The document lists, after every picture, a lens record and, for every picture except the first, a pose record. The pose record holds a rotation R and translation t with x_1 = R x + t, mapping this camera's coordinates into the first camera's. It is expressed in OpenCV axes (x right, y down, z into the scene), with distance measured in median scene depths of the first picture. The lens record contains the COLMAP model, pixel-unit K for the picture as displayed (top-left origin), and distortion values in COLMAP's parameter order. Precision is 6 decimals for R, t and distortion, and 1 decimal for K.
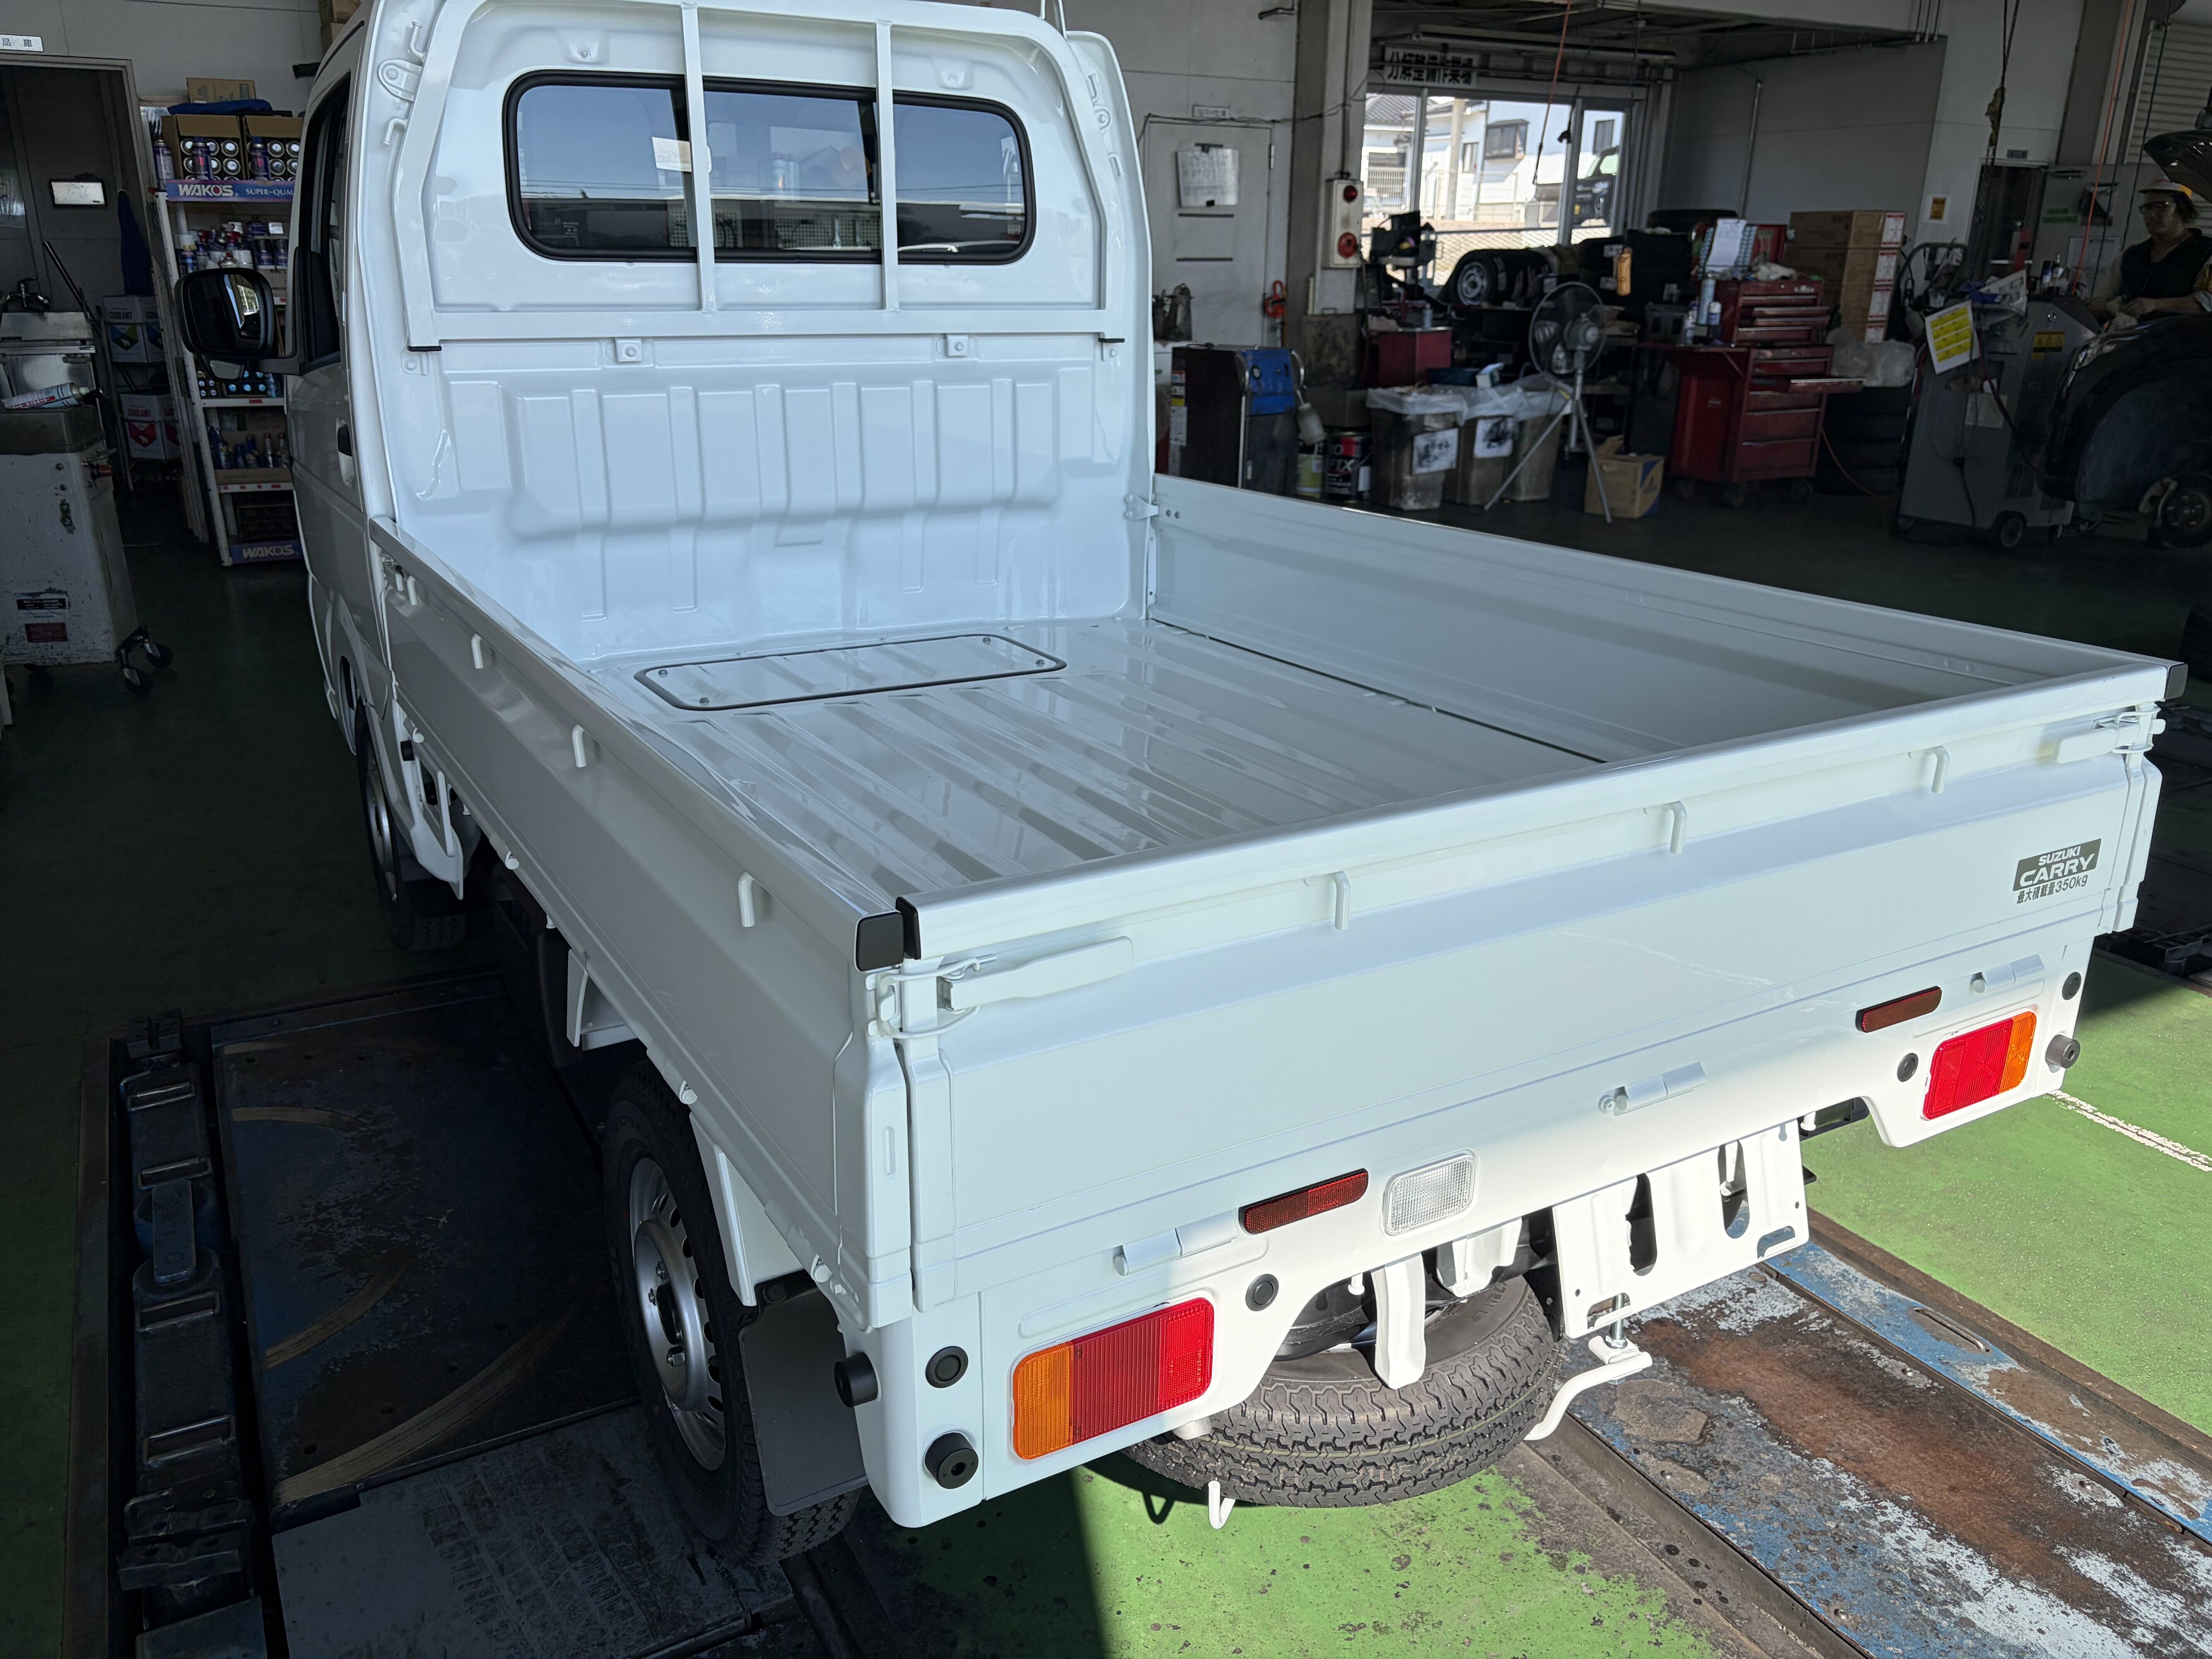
lens RADIAL K [[1677.8, 0, 1106.0], [0, 1677.8, 829.5], [0, 0, 1]] dist [0.080697, -0.095912]
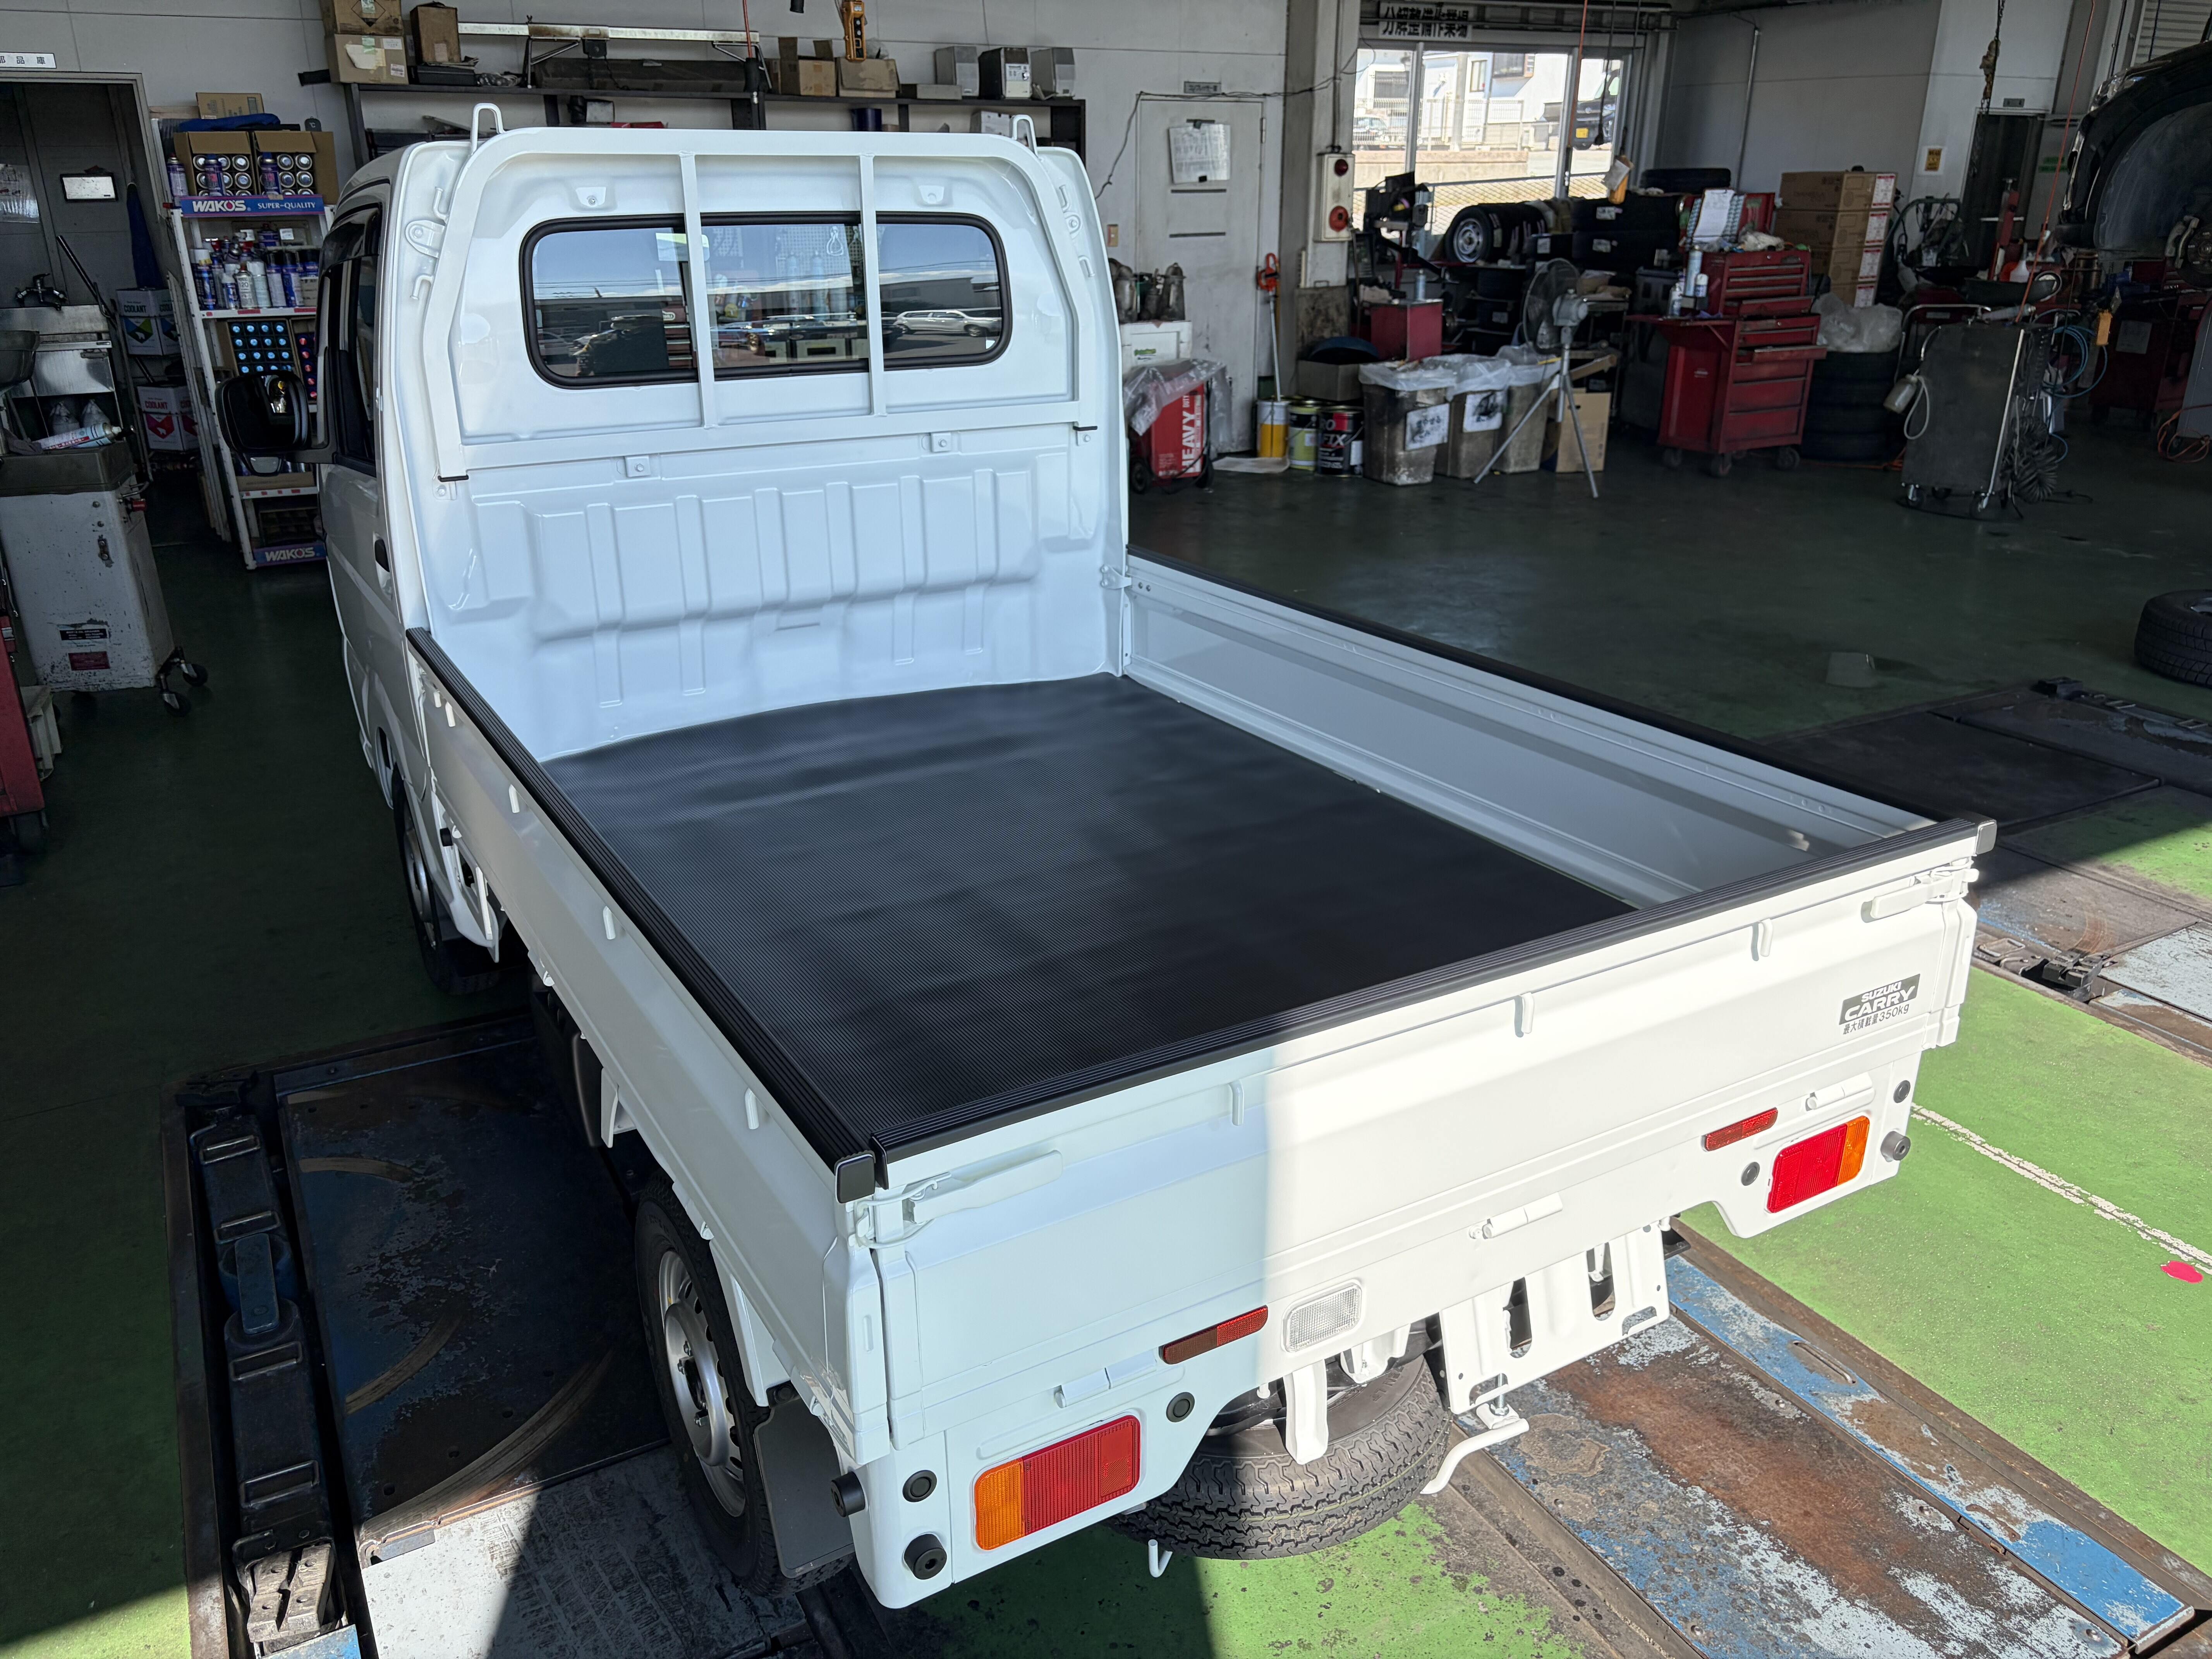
lens RADIAL K [[1672.1, 0, 1101.1], [0, 1672.1, 837.2], [0, 0, 1]] dist [0.072342, -0.080429]
pose [[0.999894, -0.011320, -0.009180, 0.021197], [0.011708, 0.998987, 0.043442, -0.079268], [0.008679, -0.043545, 0.999014, -0.082776]]
